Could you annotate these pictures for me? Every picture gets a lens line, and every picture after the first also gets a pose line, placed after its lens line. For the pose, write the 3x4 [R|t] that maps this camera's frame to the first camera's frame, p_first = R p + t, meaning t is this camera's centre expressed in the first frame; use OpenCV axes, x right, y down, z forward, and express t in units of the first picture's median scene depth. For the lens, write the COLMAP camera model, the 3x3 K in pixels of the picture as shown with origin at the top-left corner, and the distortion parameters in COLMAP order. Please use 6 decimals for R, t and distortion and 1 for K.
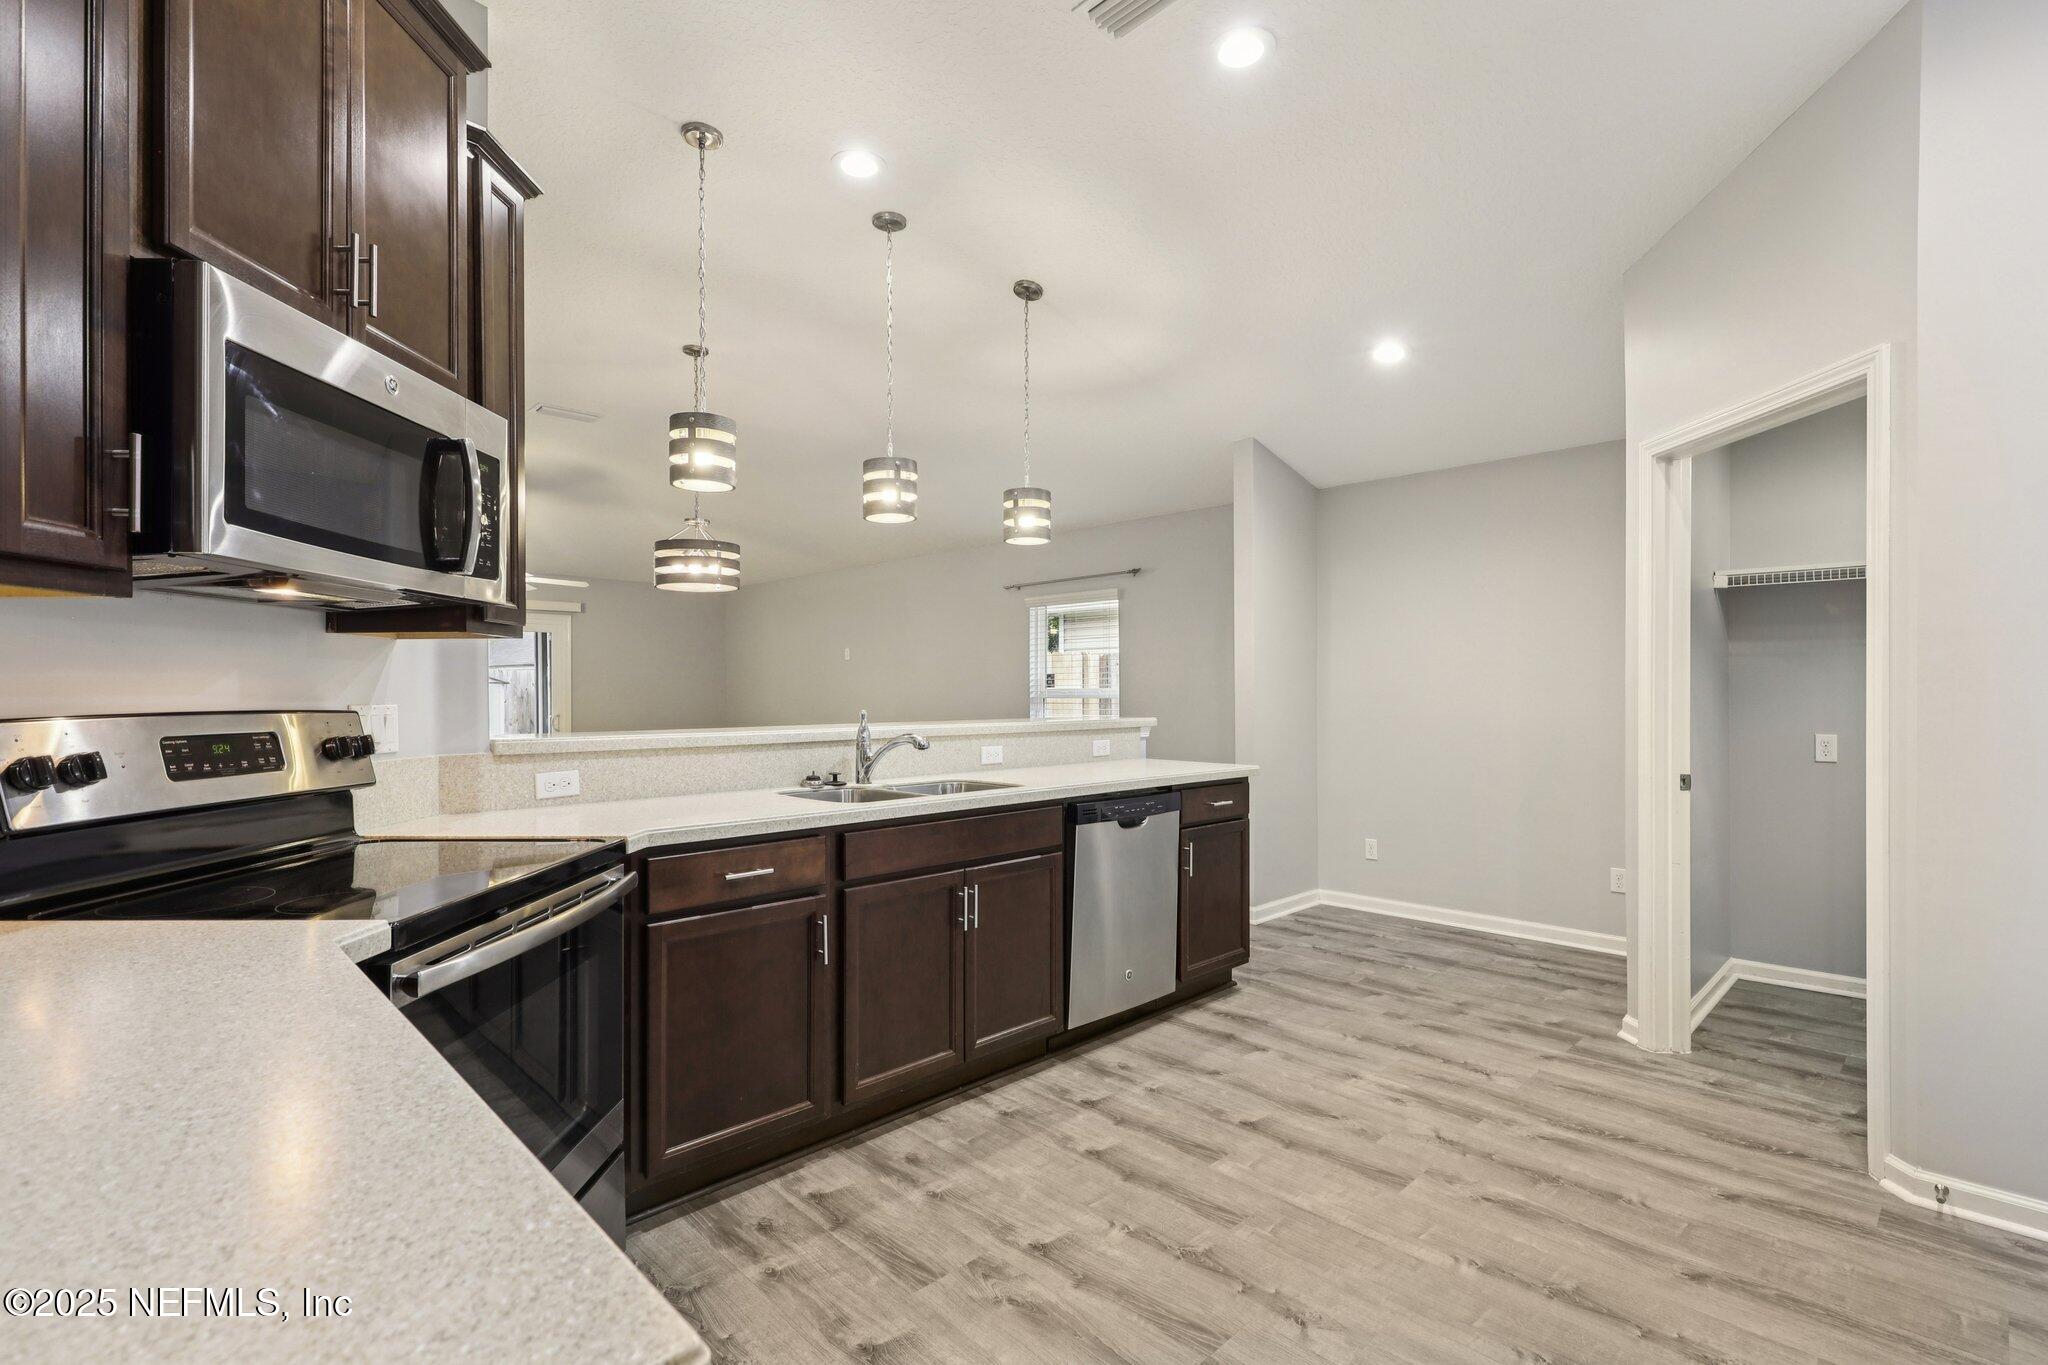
lens RADIAL K [[934.7, 0, 1024.0], [0, 934.7, 692.2], [0, 0, 1]] dist [0.002276, -0.001195]
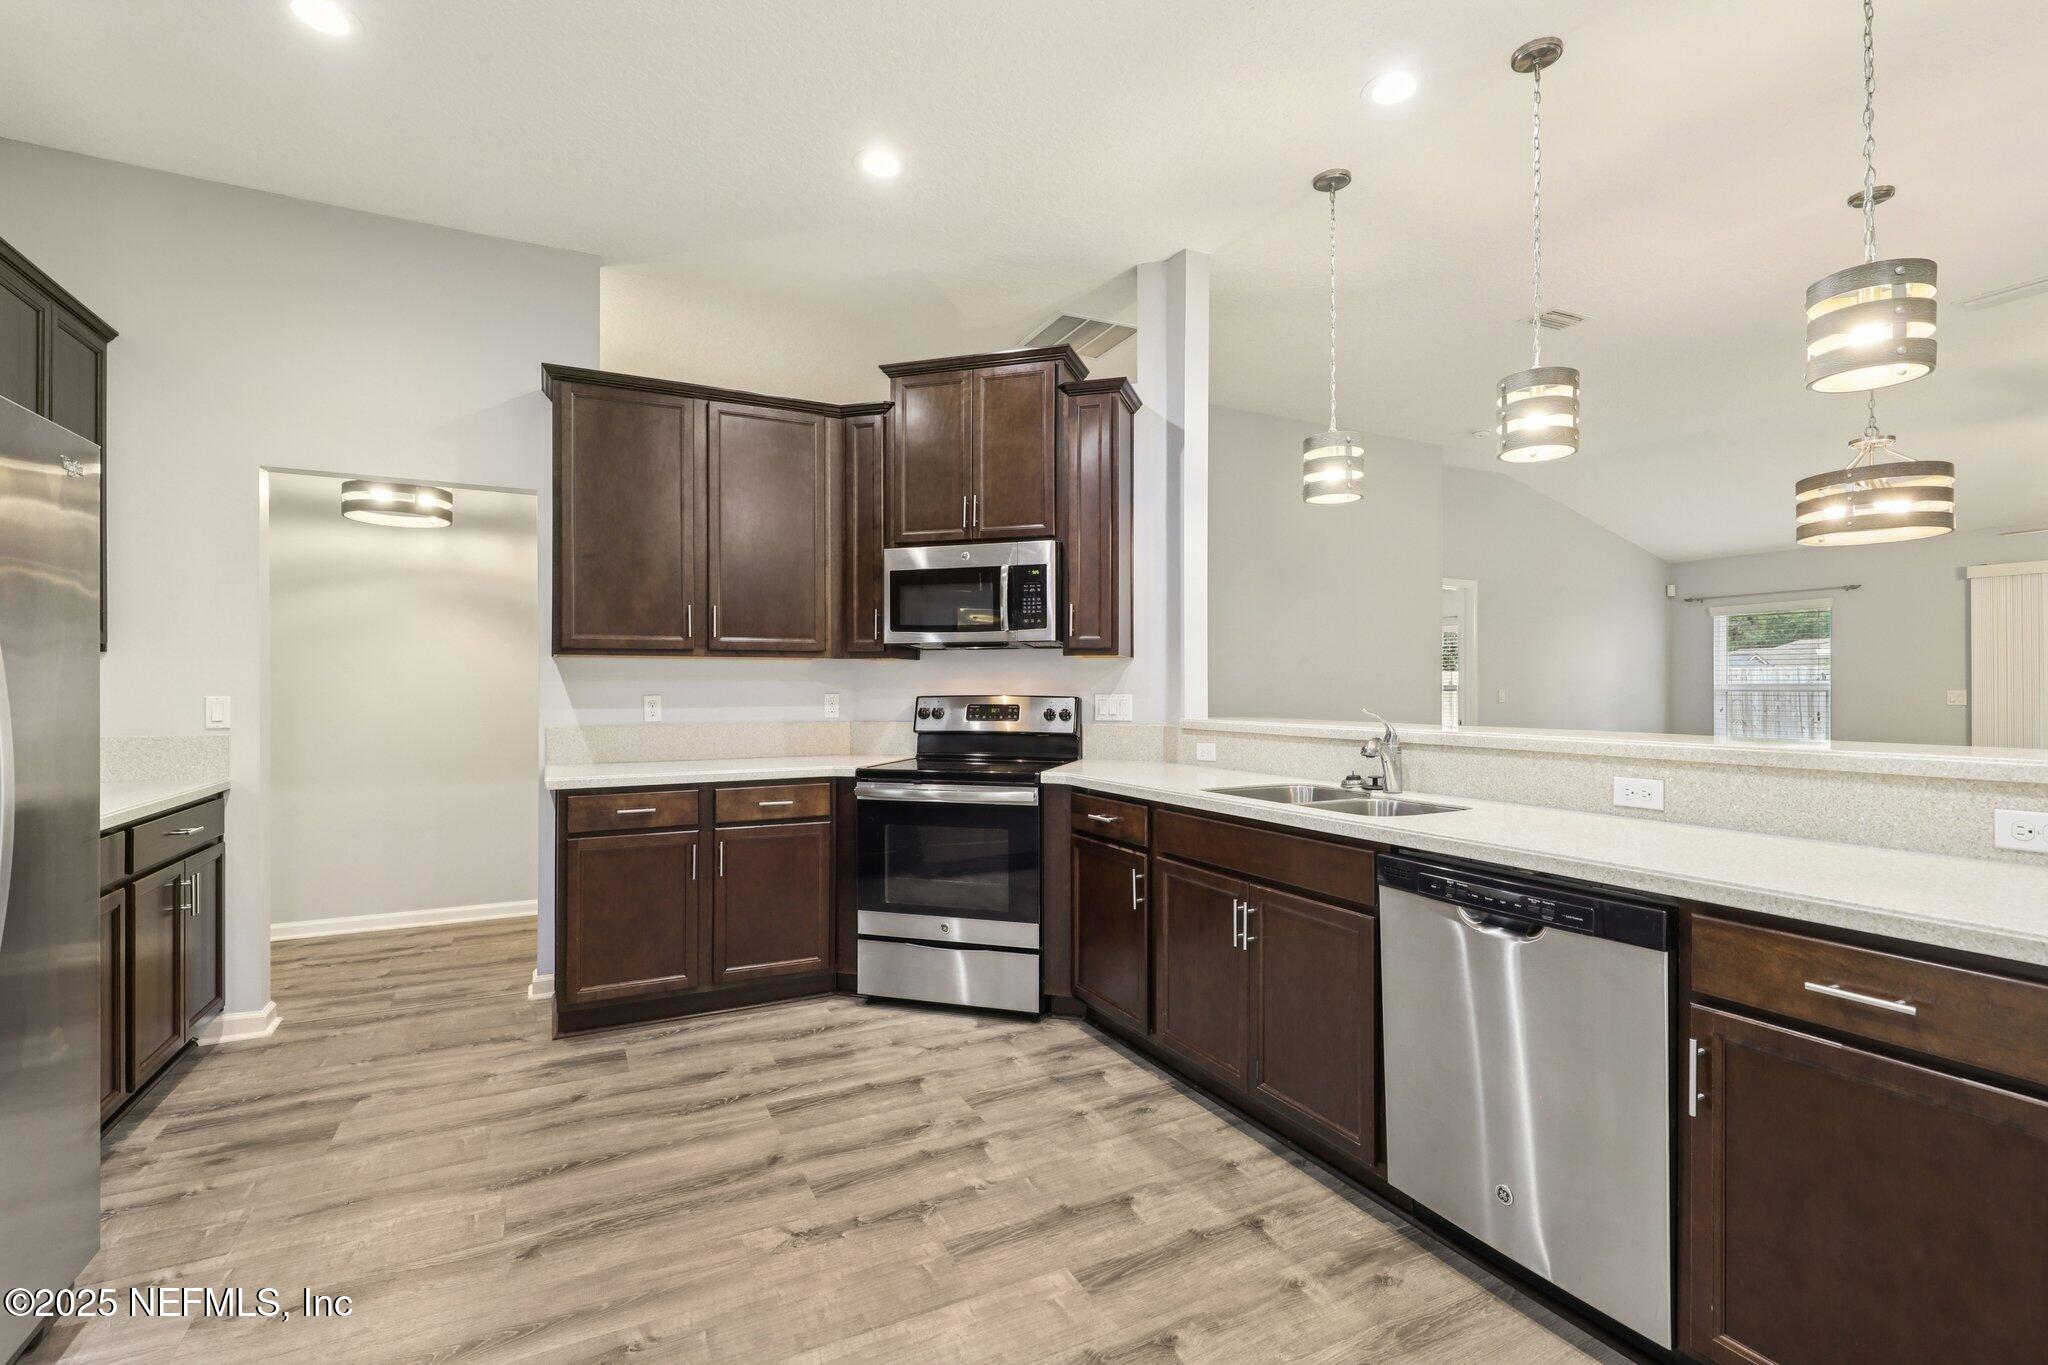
lens RADIAL K [[934.7, 0, 1032.6], [0, 934.7, 684.7], [0, 0, 1]] dist [0.002276, -0.001195]
pose [[-0.289357, 0.000696, -0.957221, 0.955957], [0.001737, 0.999998, 0.000202, -0.004967], [0.957220, -0.001605, -0.289358, 1.167499]]
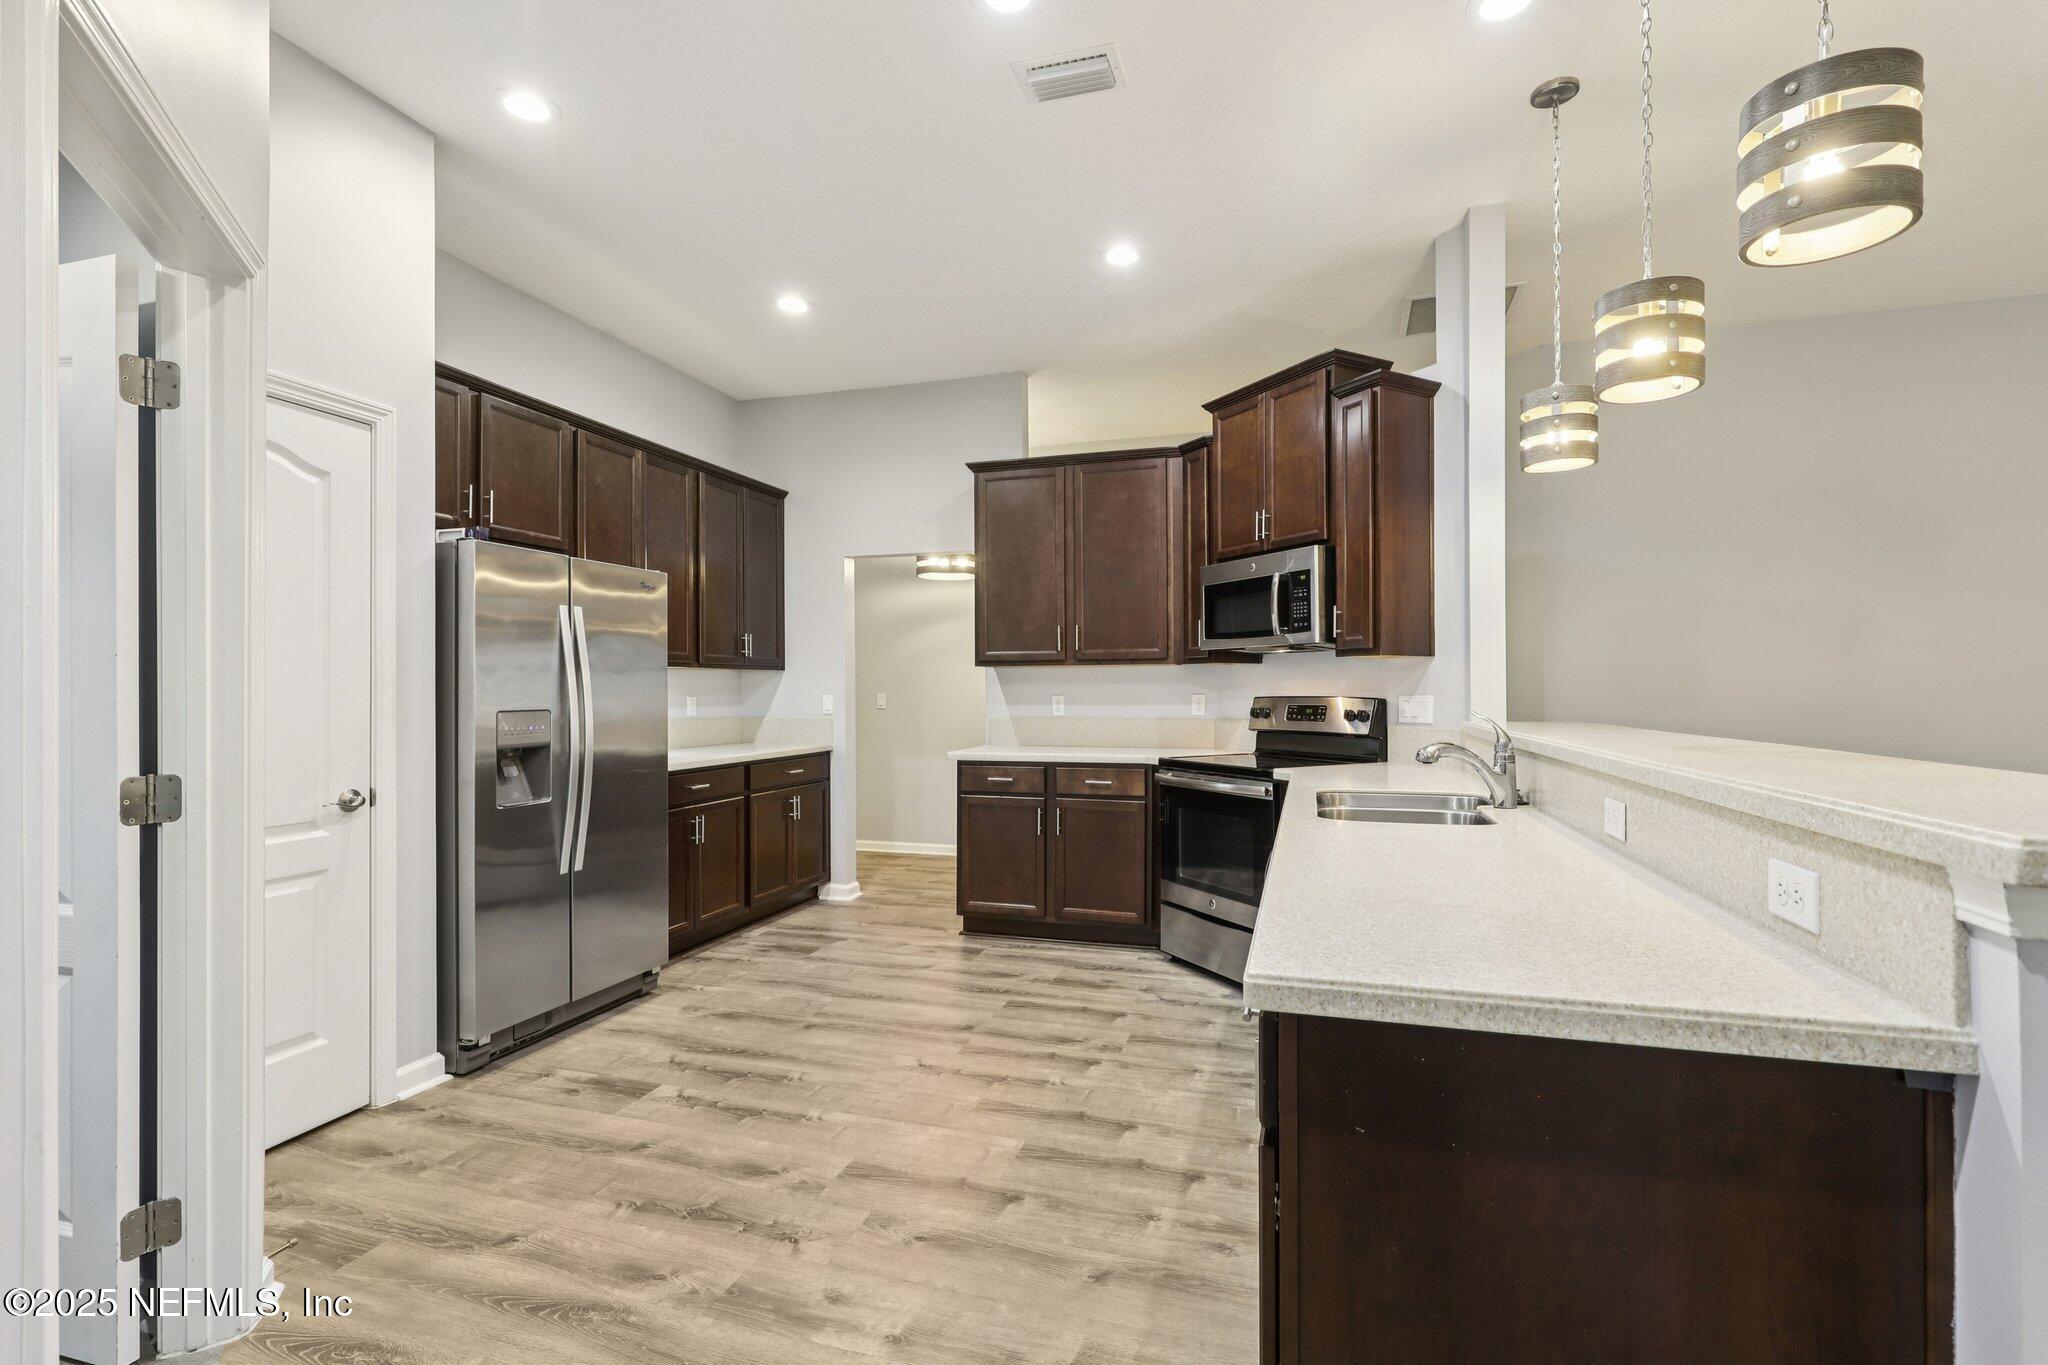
lens RADIAL K [[934.7, 0, 1027.0], [0, 934.7, 685.3], [0, 0, 1]] dist [0.002276, -0.001195]
pose [[-0.881800, 0.003913, -0.471608, 0.666808], [0.006629, 0.999970, -0.004097, -0.002402], [0.471578, -0.006739, -0.881799, 1.867416]]
